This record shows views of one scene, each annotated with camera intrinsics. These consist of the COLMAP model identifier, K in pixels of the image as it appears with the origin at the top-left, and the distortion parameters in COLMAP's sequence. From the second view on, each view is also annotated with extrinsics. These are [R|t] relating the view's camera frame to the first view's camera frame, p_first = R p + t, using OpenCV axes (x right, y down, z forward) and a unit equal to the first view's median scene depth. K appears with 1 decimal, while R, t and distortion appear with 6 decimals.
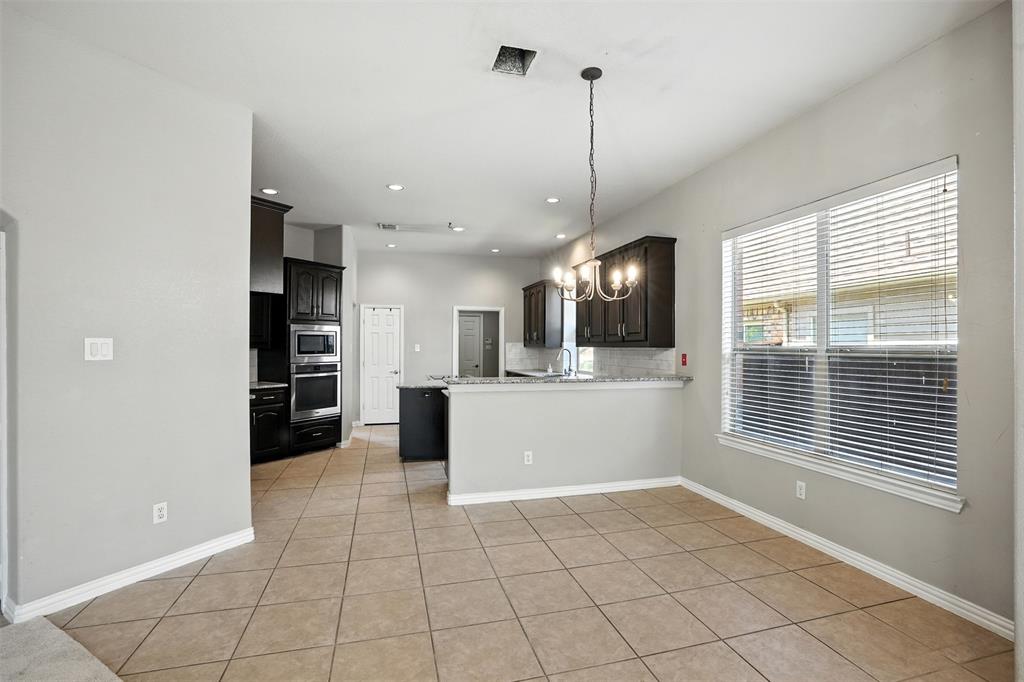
lens RADIAL K [[475.4, 0, 507.5], [0, 475.4, 339.4], [0, 0, 1]] dist [-0.043873, 0.003066]
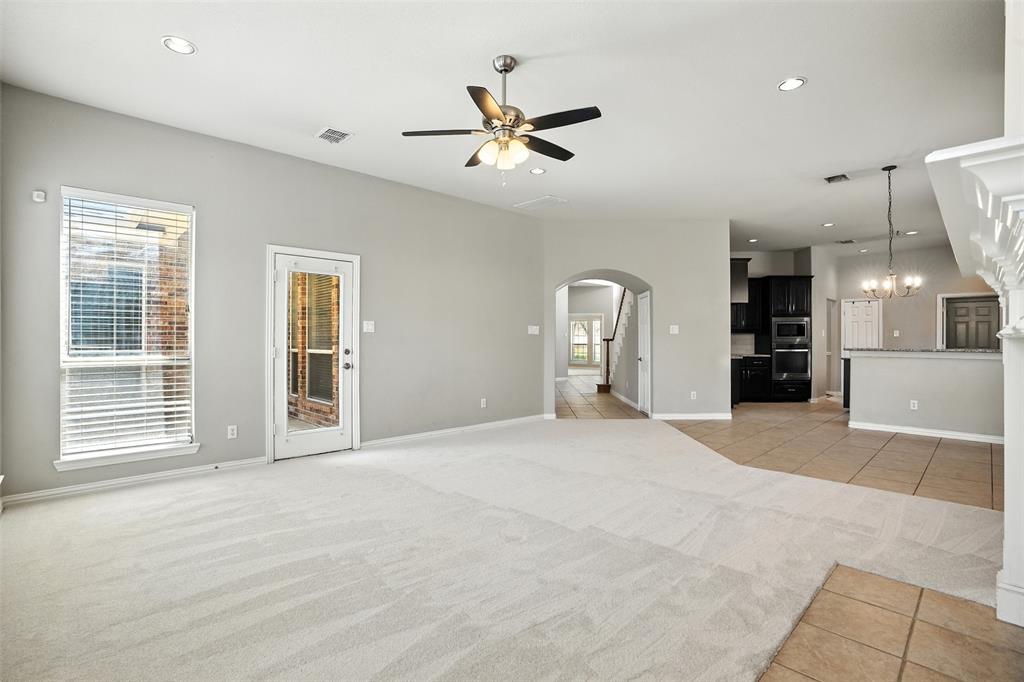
lens RADIAL K [[475.4, 0, 519.5], [0, 475.4, 341.9], [0, 0, 1]] dist [-0.043873, 0.003066]
pose [[0.502215, 0.001447, -0.864741, 0.474361], [0.011836, 0.999893, 0.008547, 0.025975], [0.864662, -0.014528, 0.502145, -0.524606]]
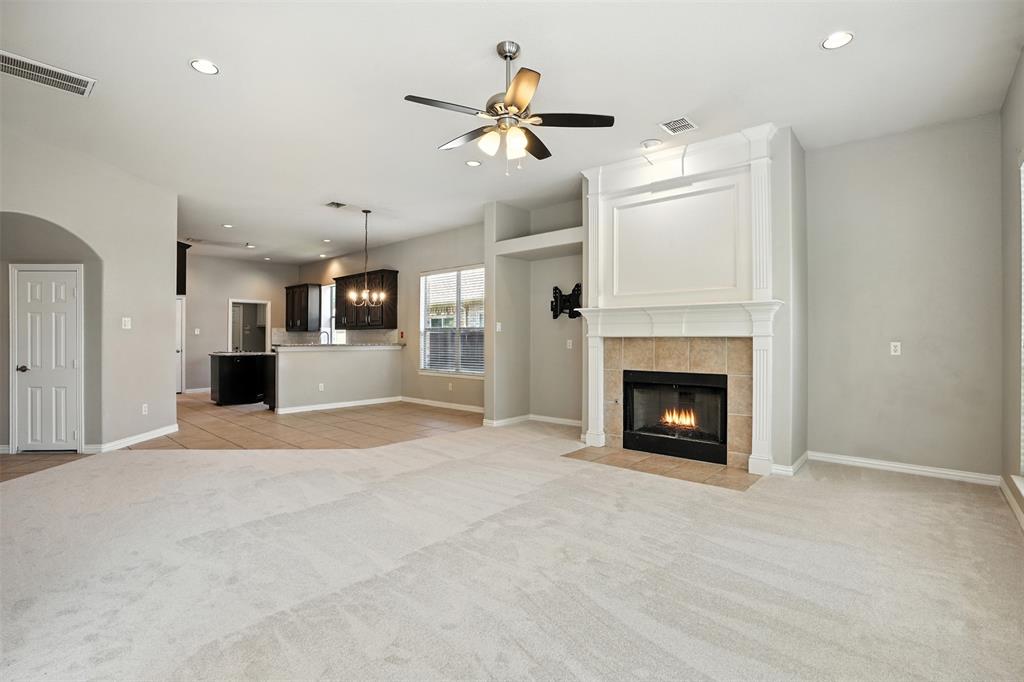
lens RADIAL K [[475.4, 0, 509.1], [0, 475.4, 334.6], [0, 0, 1]] dist [-0.043873, 0.003066]
pose [[0.836607, -0.000764, 0.547803, -0.260691], [-0.003274, 0.999974, 0.006395, 0.022862], [-0.547794, -0.007143, 0.836583, -0.695761]]
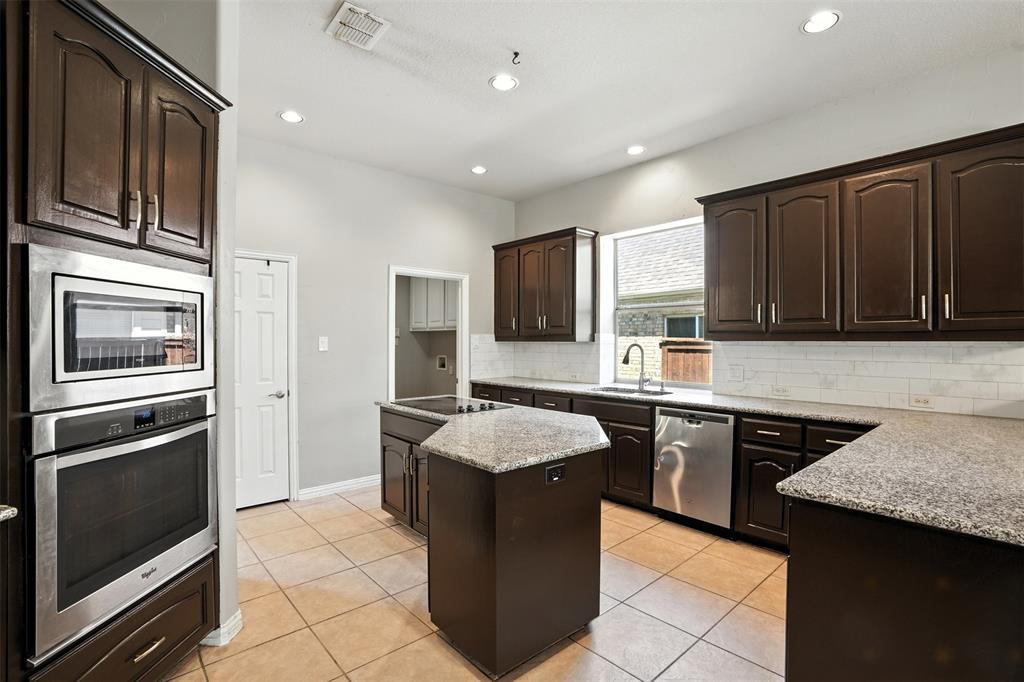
lens RADIAL K [[475.4, 0, 521.0], [0, 475.4, 338.2], [0, 0, 1]] dist [-0.043873, 0.003066]
pose [[0.888829, -0.000195, 0.458239, -0.346097], [-0.004344, 0.999951, 0.008852, 0.010557], [-0.458219, -0.009858, 0.888785, 0.688484]]
